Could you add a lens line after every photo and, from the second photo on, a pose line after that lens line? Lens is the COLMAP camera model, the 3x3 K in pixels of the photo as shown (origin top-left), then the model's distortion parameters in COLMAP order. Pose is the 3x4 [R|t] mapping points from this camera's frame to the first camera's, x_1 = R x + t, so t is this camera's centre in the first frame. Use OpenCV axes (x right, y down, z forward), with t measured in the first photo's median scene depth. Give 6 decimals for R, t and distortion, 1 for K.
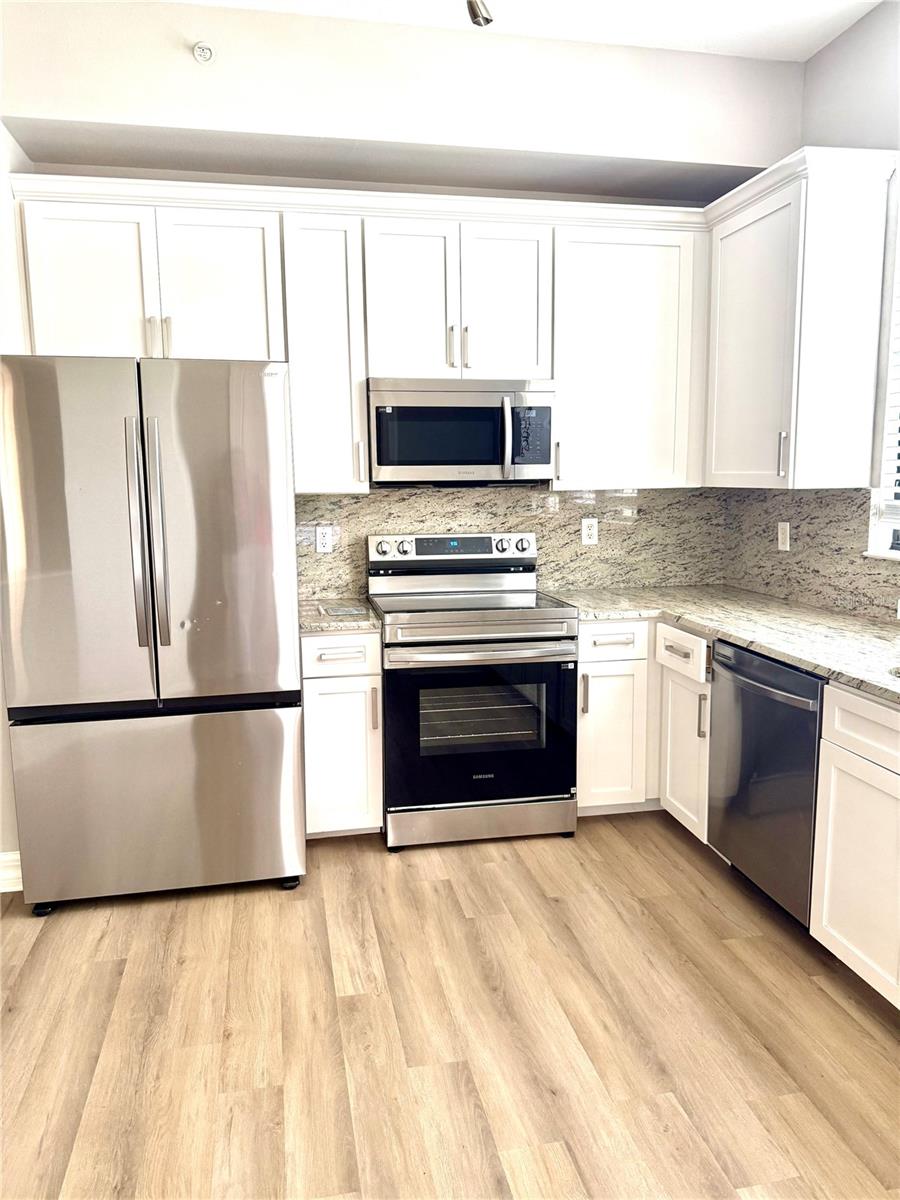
lens RADIAL K [[850.0, 0, 450.0], [0, 850.0, 600.0], [0, 0, 1]] dist [0.009340, 0.001714]
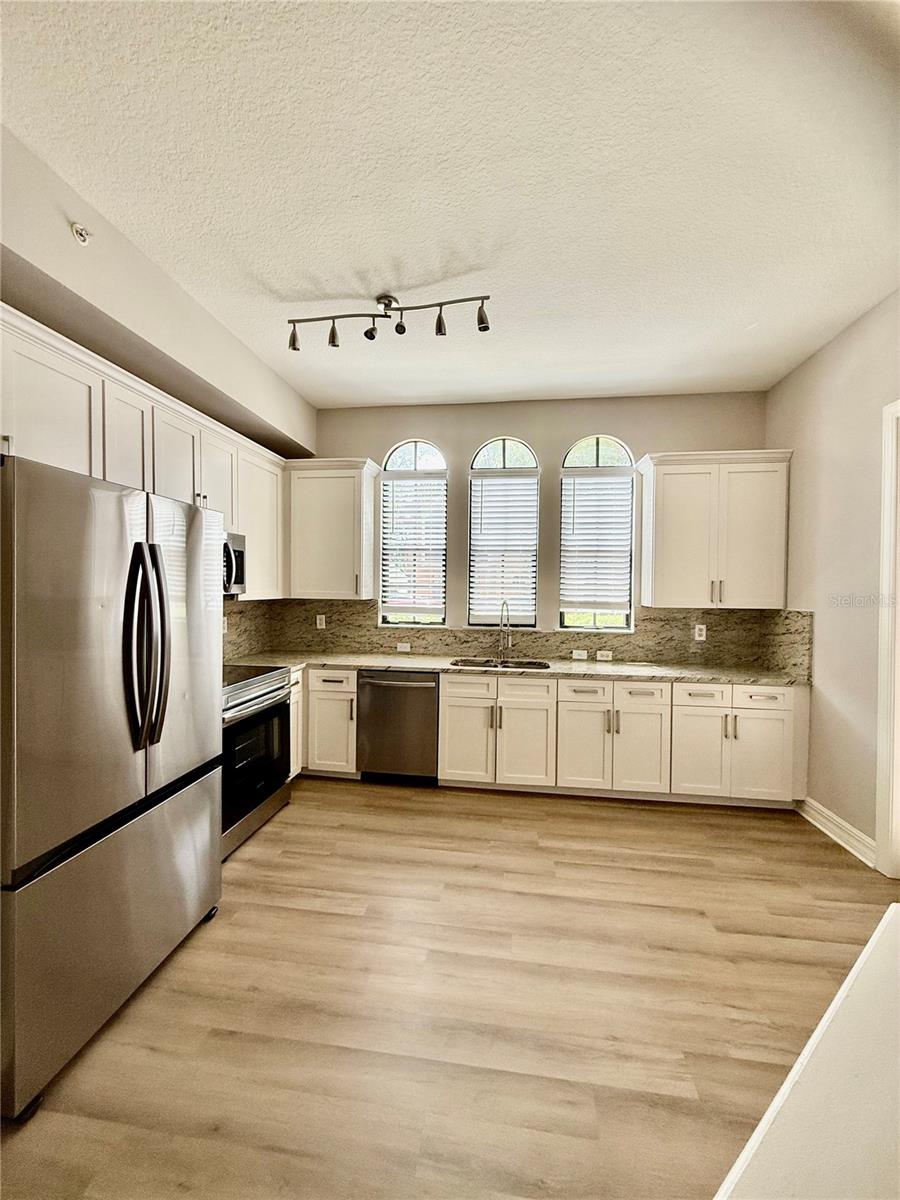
lens RADIAL K [[471.7, 0, 450.0], [0, 471.7, 600.0], [0, 0, 1]] dist [-0.000218, 0.000072]
pose [[0.339570, -0.008726, 0.940540, -0.678134], [0.121490, 0.991987, -0.034659, -0.056176], [-0.932701, 0.126036, 0.337910, 0.351277]]
